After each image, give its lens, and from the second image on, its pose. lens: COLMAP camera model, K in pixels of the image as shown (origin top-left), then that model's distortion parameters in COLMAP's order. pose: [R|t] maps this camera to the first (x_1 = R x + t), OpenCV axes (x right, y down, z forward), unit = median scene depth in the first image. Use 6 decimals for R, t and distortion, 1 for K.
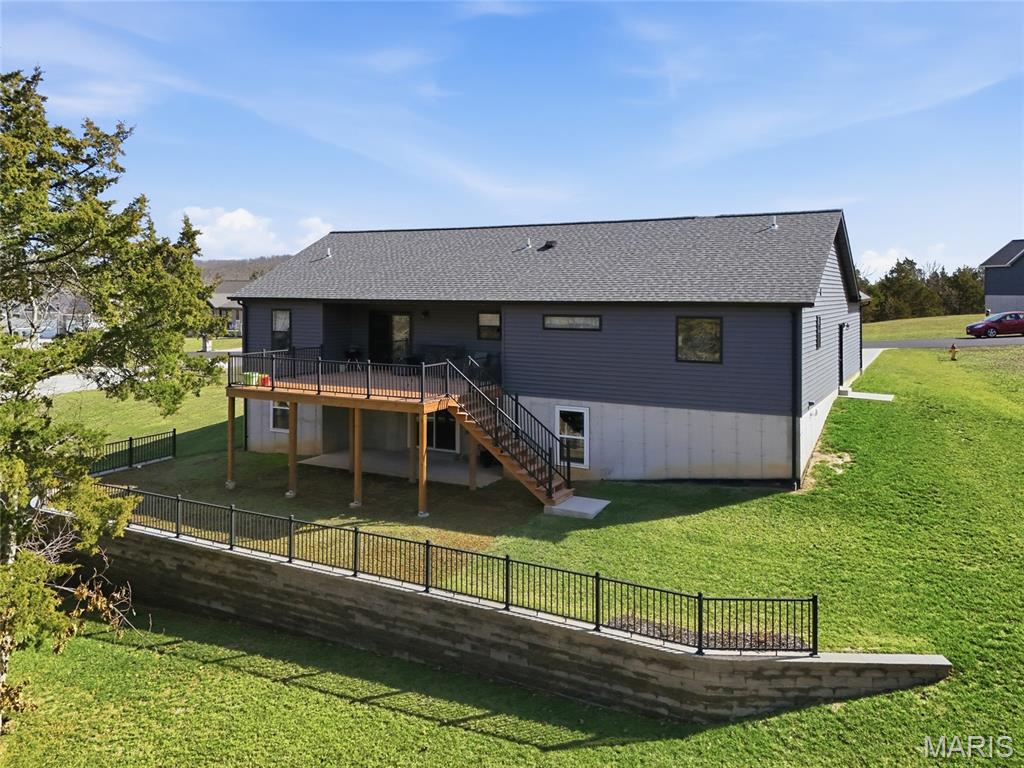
lens RADIAL K [[805.8, 0, 508.3], [0, 805.8, 298.4], [0, 0, 1]] dist [0.066728, -0.042570]
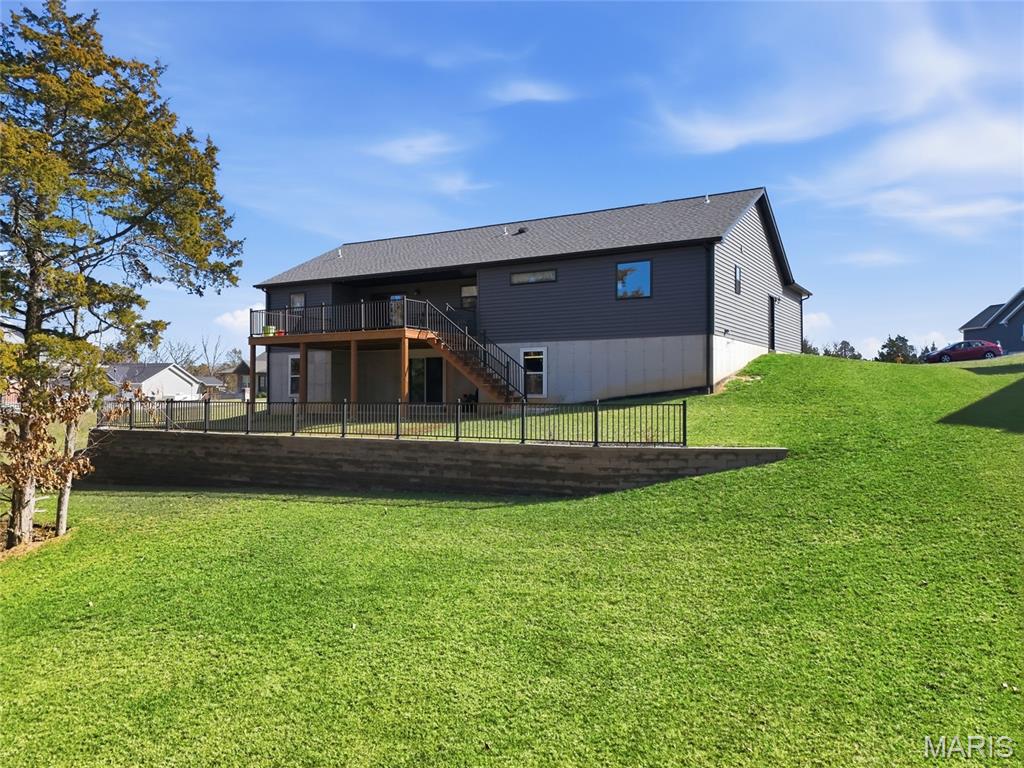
lens RADIAL K [[768.2, 0, 512.0], [0, 768.2, 384.0], [0, 0, 1]] dist [0.070512, -0.046275]
pose [[0.999512, -0.002402, -0.031139, 0.107559], [0.001542, 0.999618, -0.027596, 0.285430], [0.031193, 0.027534, 0.999134, -0.181425]]
